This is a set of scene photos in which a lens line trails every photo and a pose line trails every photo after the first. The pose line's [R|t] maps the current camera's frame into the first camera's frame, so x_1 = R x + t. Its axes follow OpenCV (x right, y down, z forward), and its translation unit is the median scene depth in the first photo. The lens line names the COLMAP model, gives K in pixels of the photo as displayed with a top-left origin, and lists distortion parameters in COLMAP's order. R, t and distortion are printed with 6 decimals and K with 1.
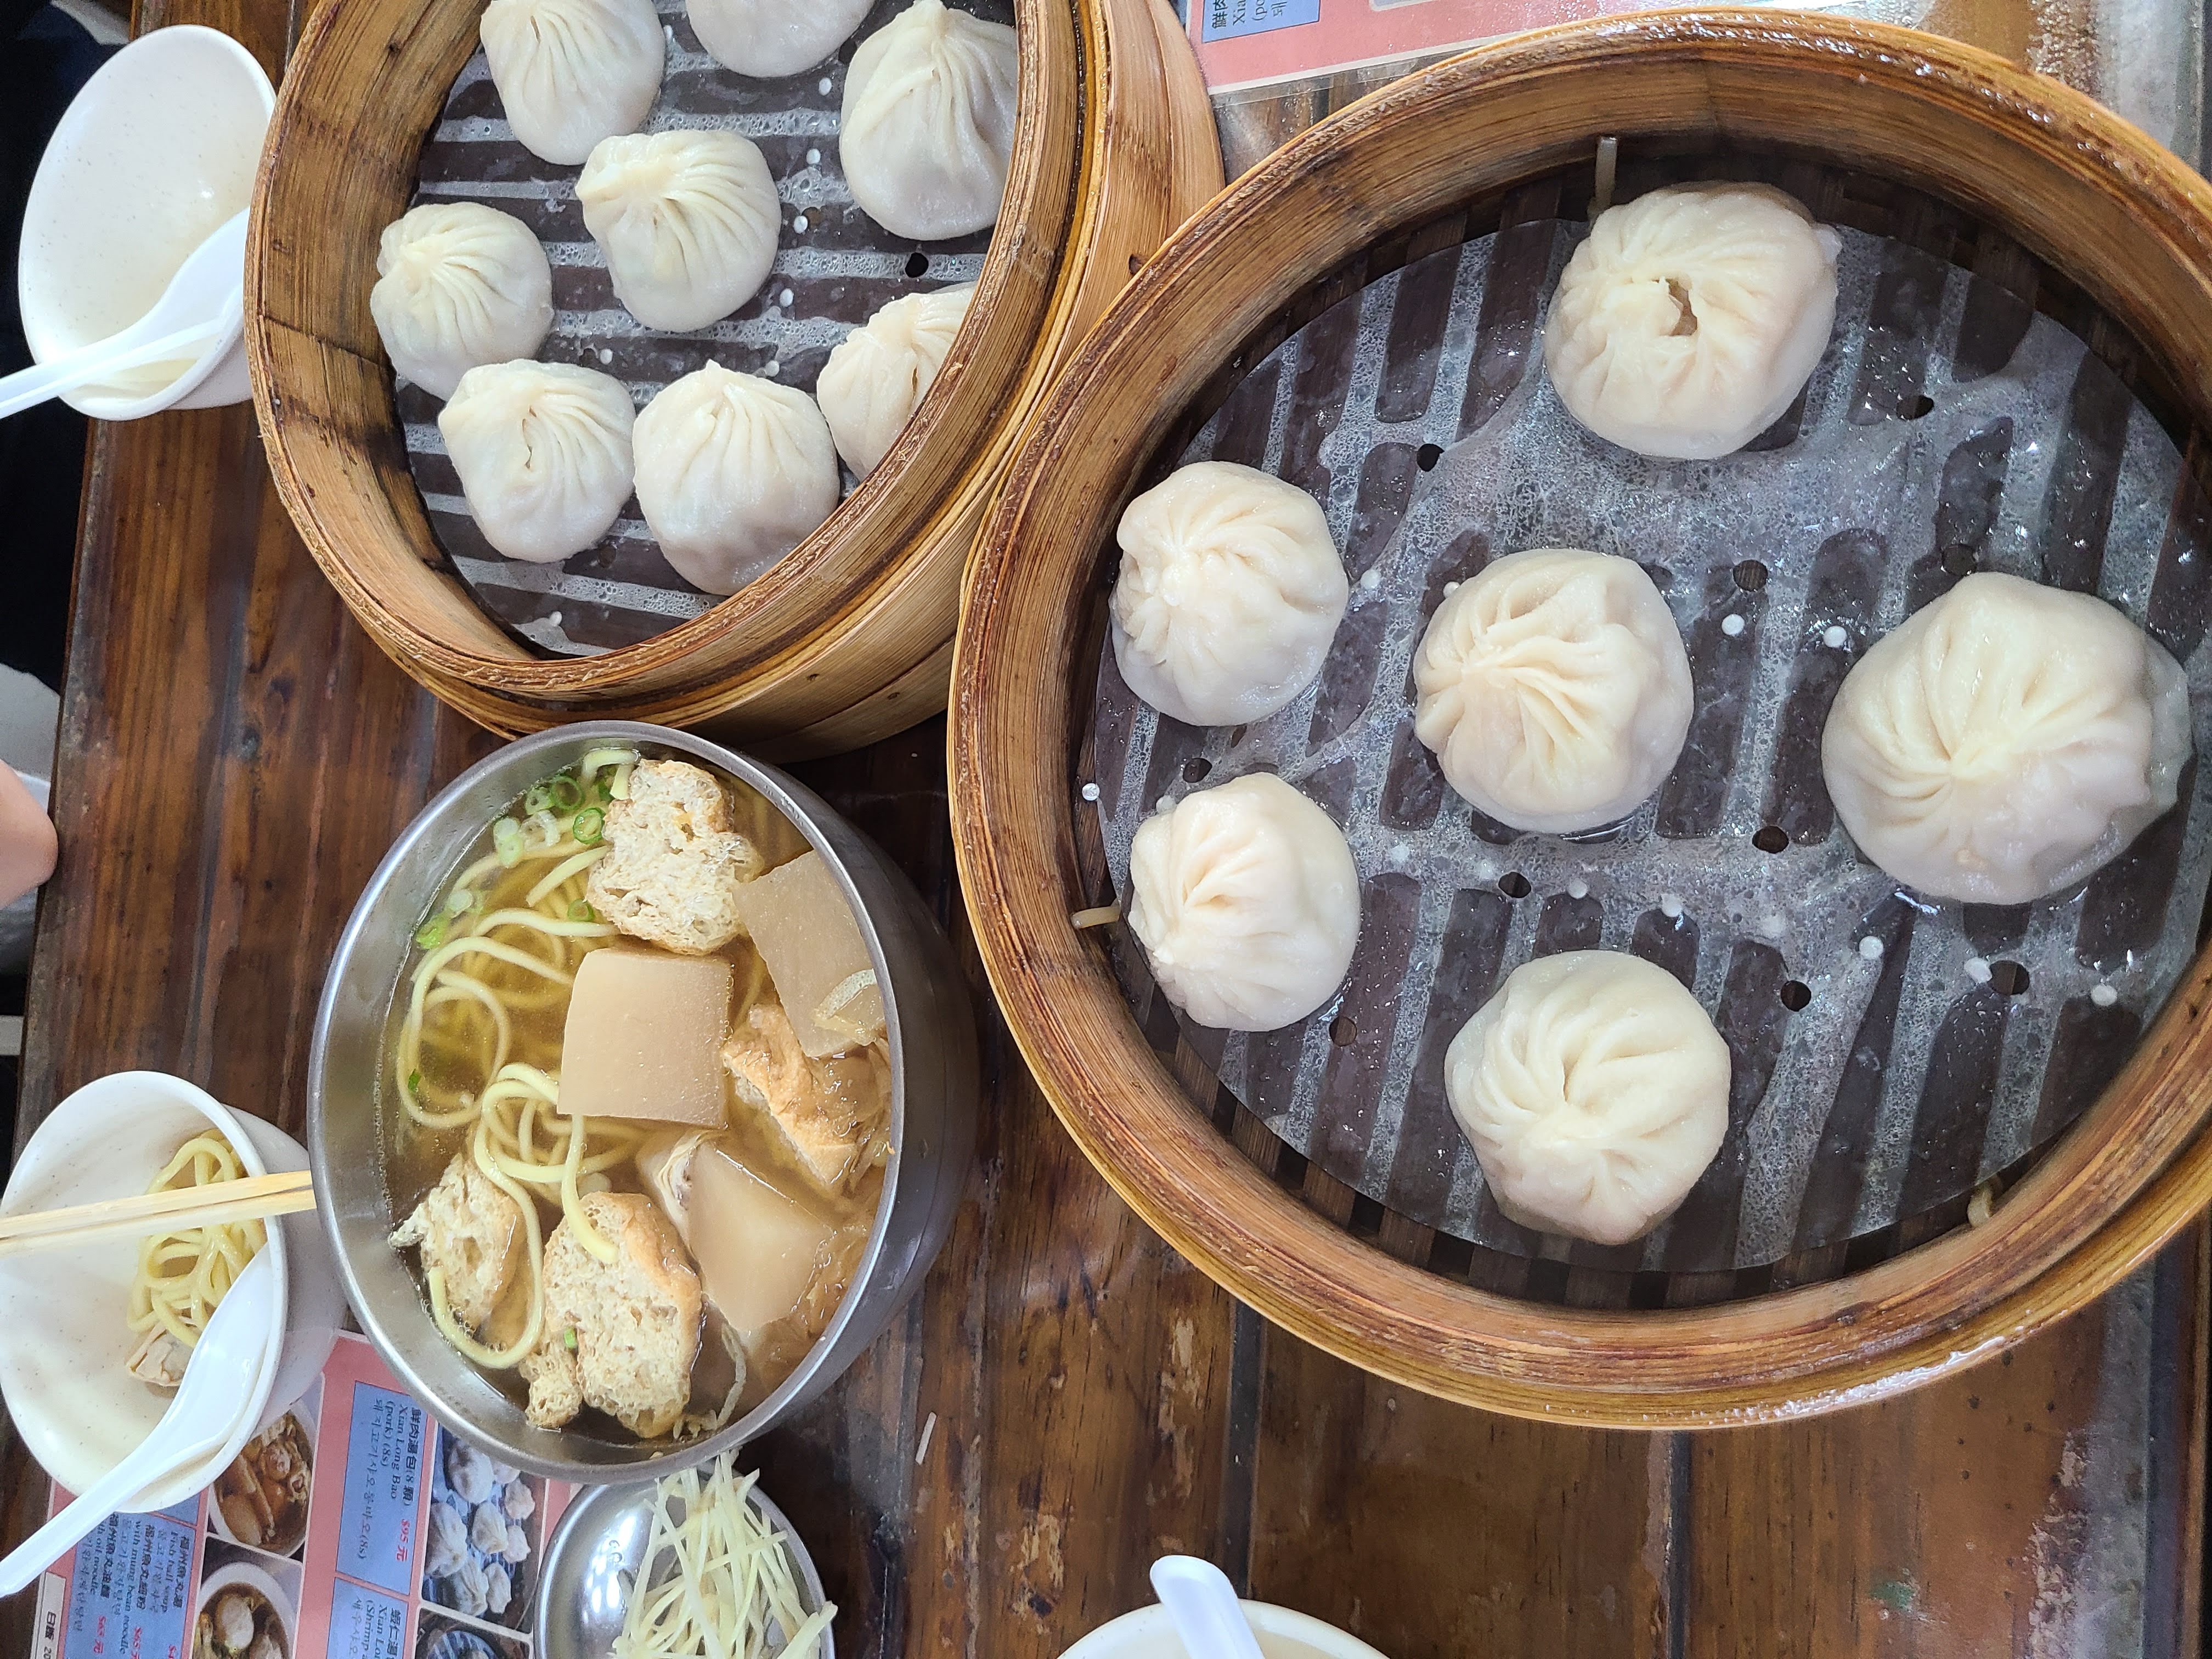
lens RADIAL K [[1749.1, 0, 1091.3], [0, 1749.1, 825.2], [0, 0, 1]] dist [0.041903, -0.029663]
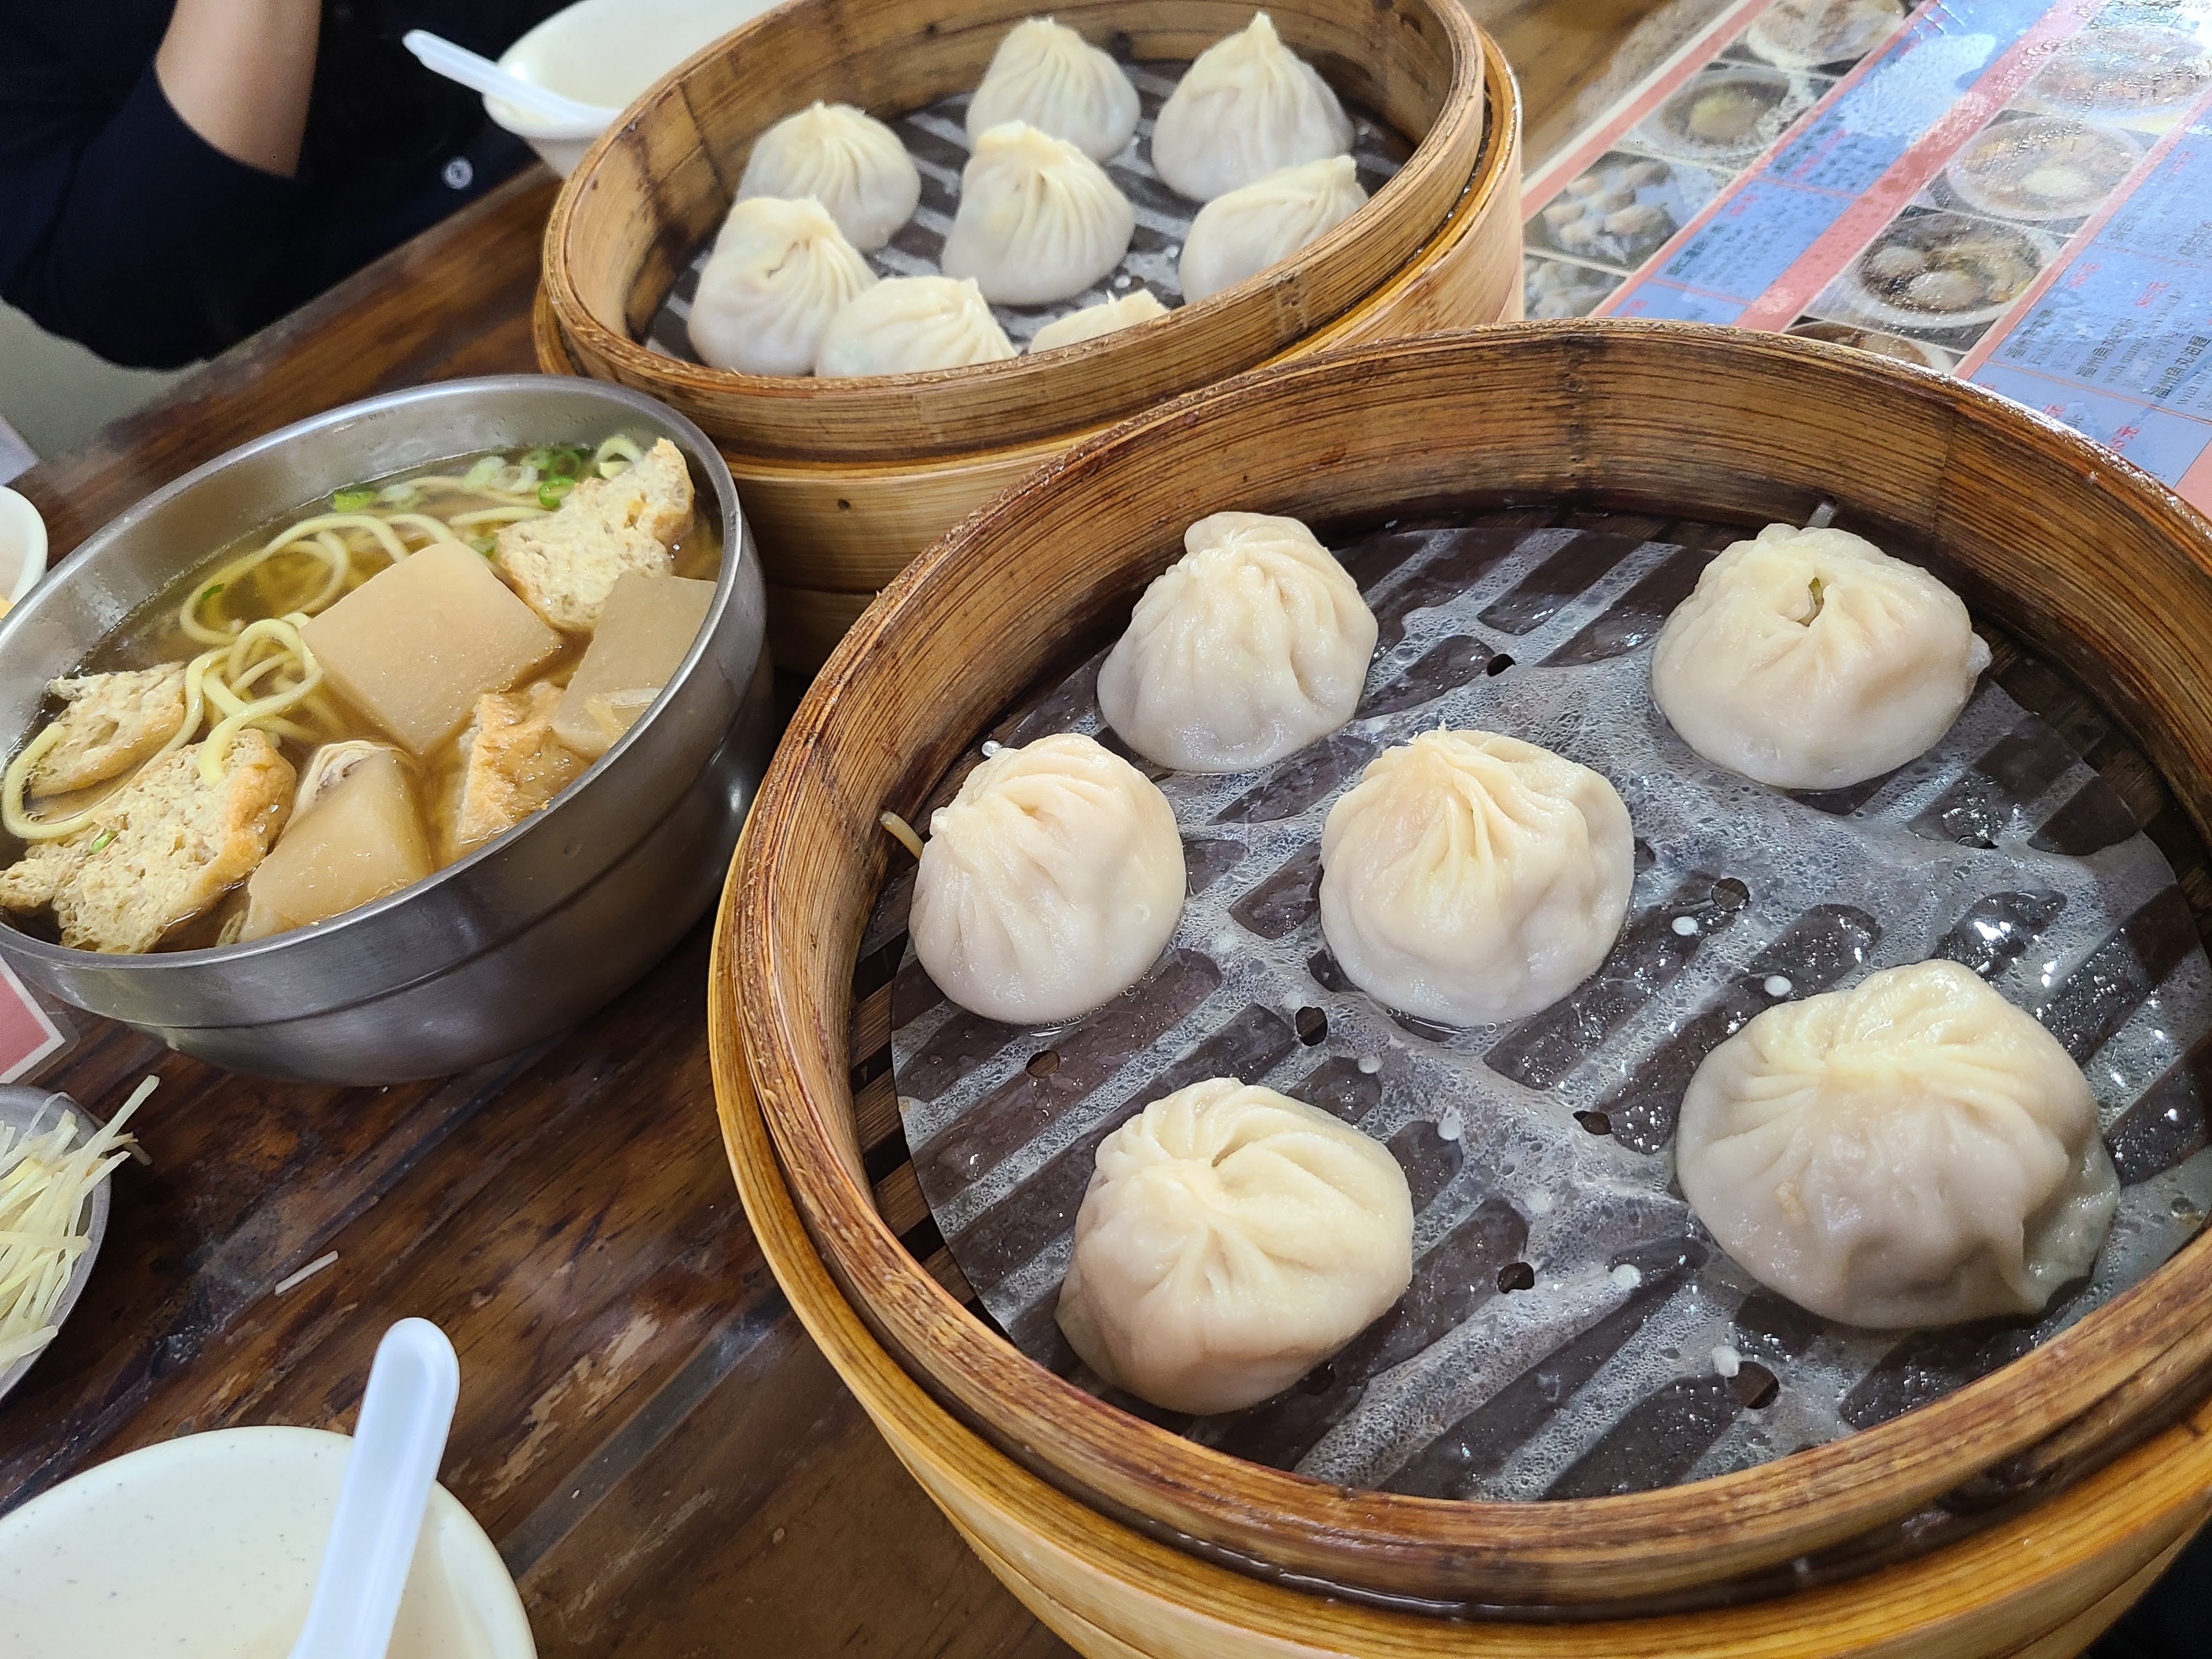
lens RADIAL K [[1759.2, 0, 1106.0], [0, 1759.2, 839.9], [0, 0, 1]] dist [0.023074, -0.003719]
pose [[0.779946, 0.604487, -0.162107, 0.234596], [-0.619272, 0.707968, -0.339534, 0.303219], [-0.090478, 0.365207, 0.926519, 0.181223]]
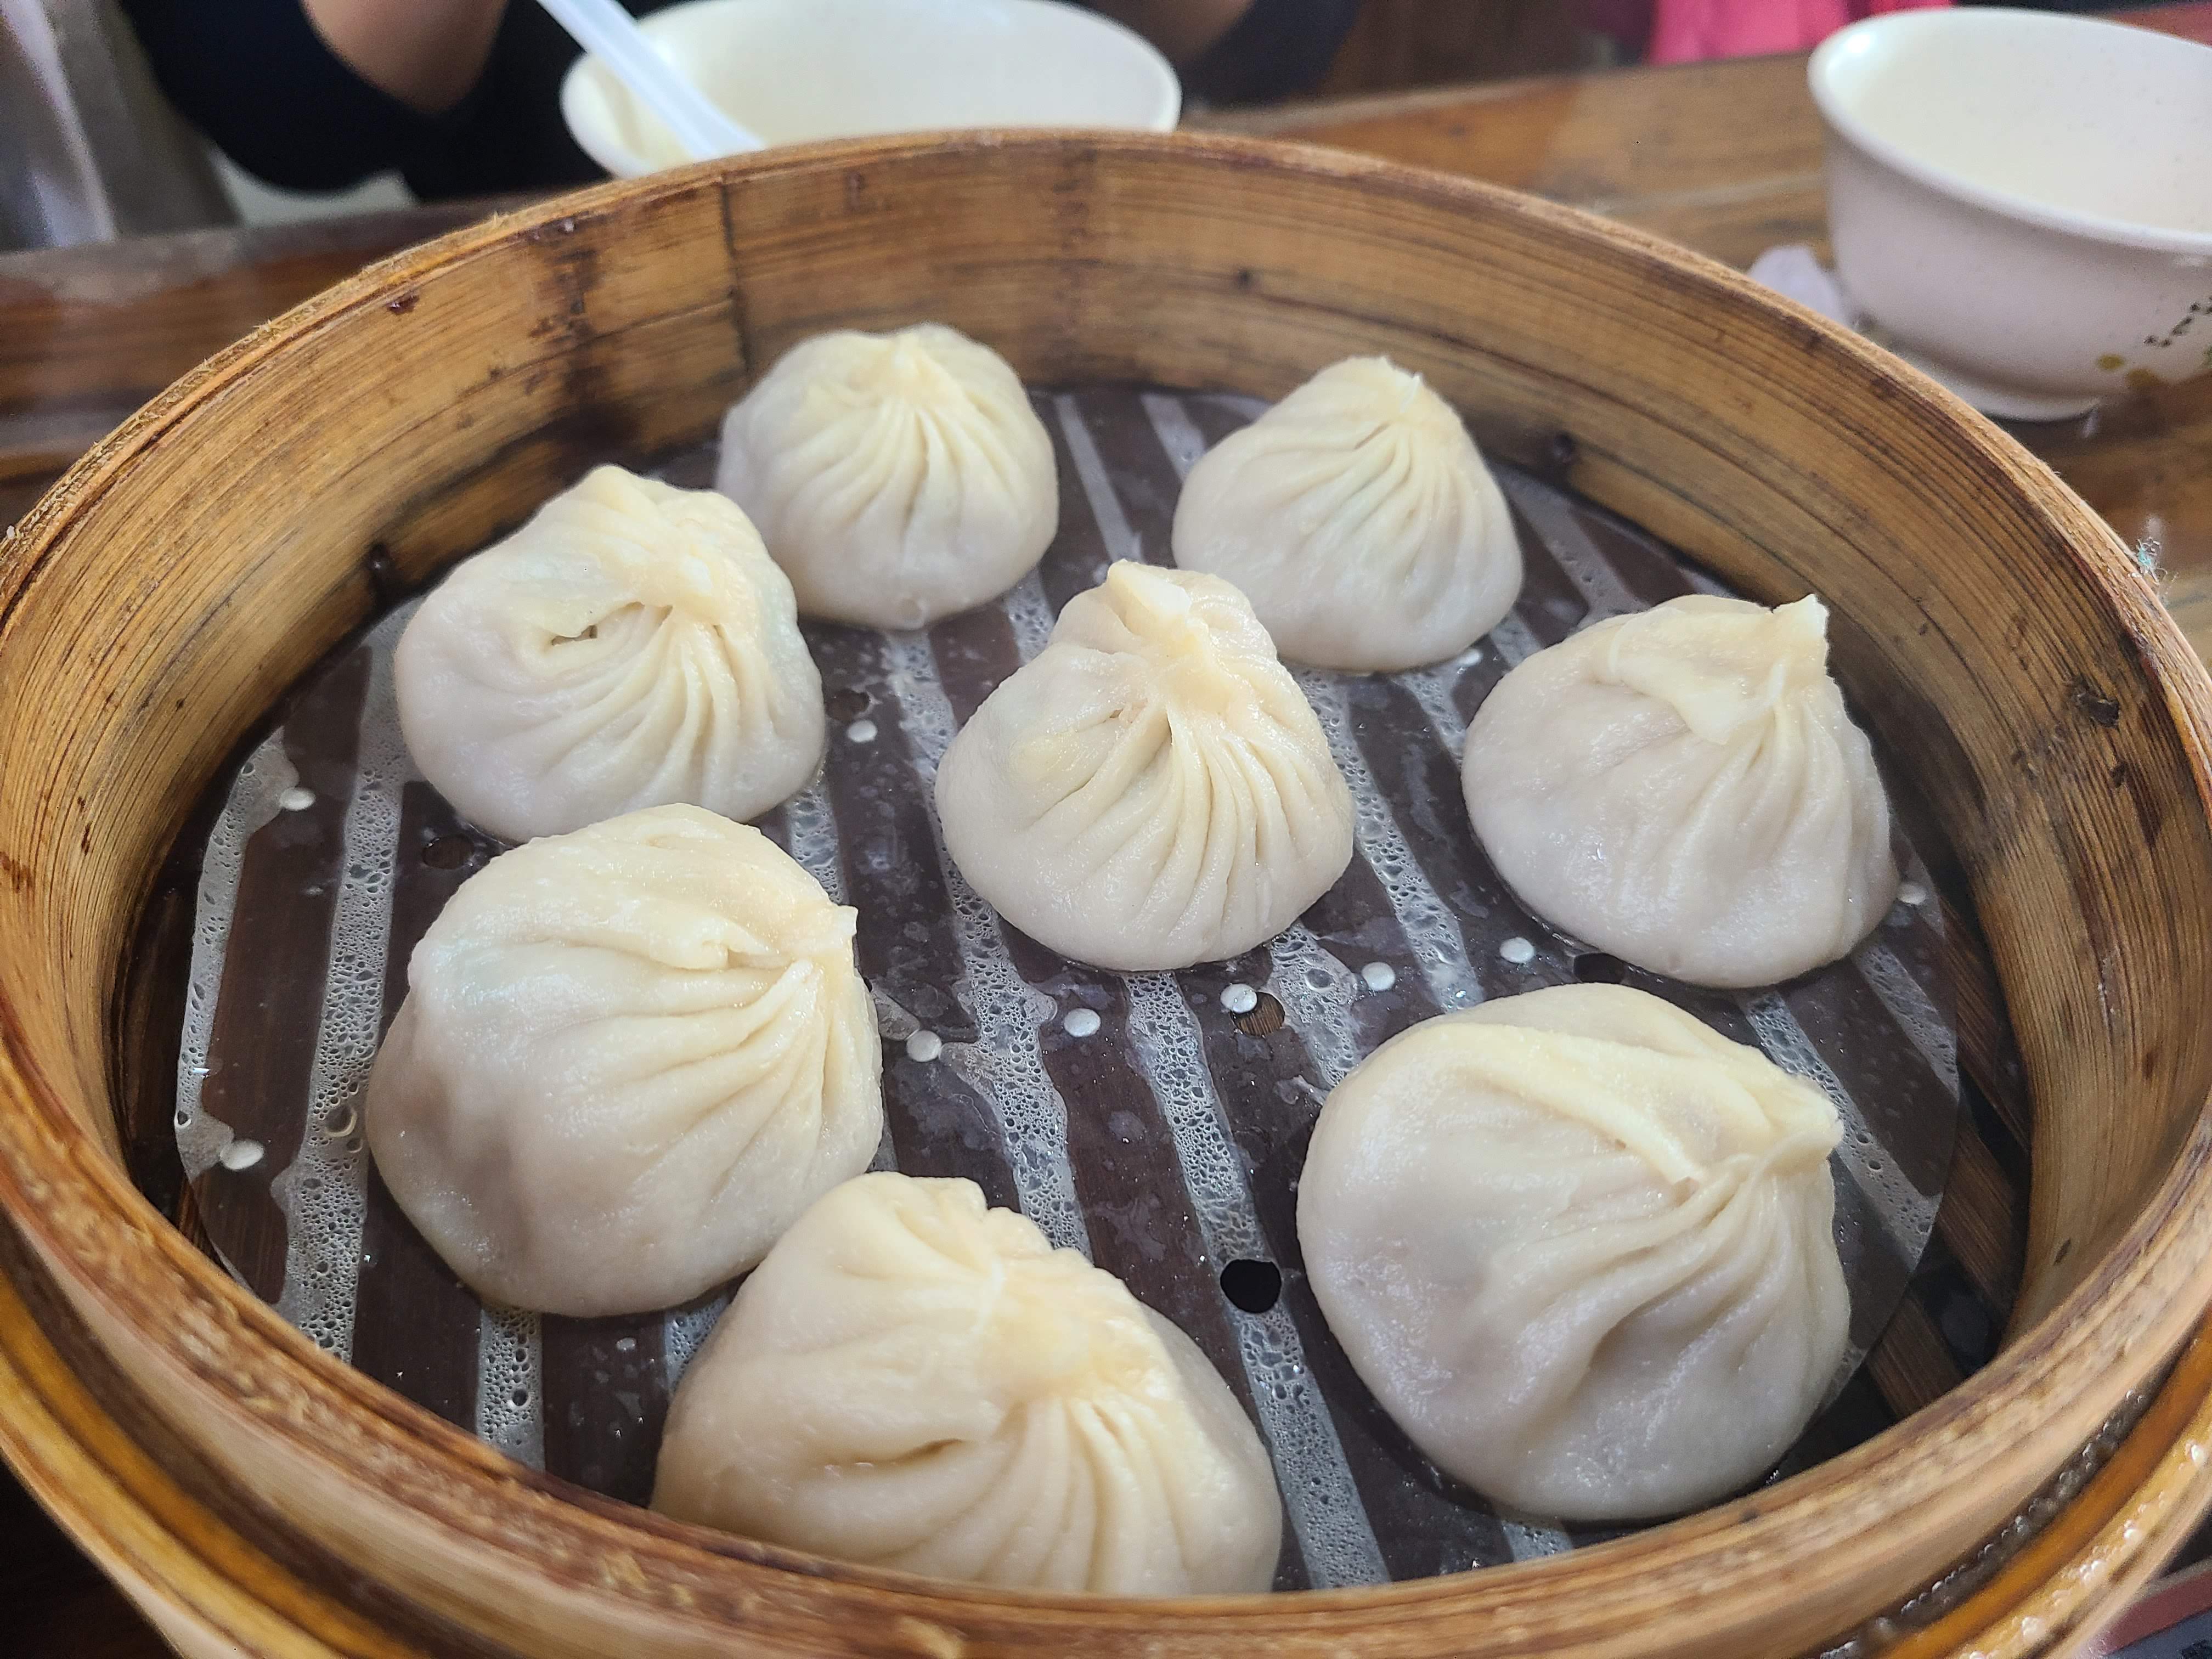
lens RADIAL K [[1767.6, 0, 1106.0], [0, 1767.6, 829.5], [0, 0, 1]] dist [-0.001695, -0.001195]
pose [[0.369129, 0.886893, -0.277785, -0.105164], [-0.921293, 0.309850, -0.234973, -0.254497], [-0.122324, 0.342656, 0.931463, 0.661380]]
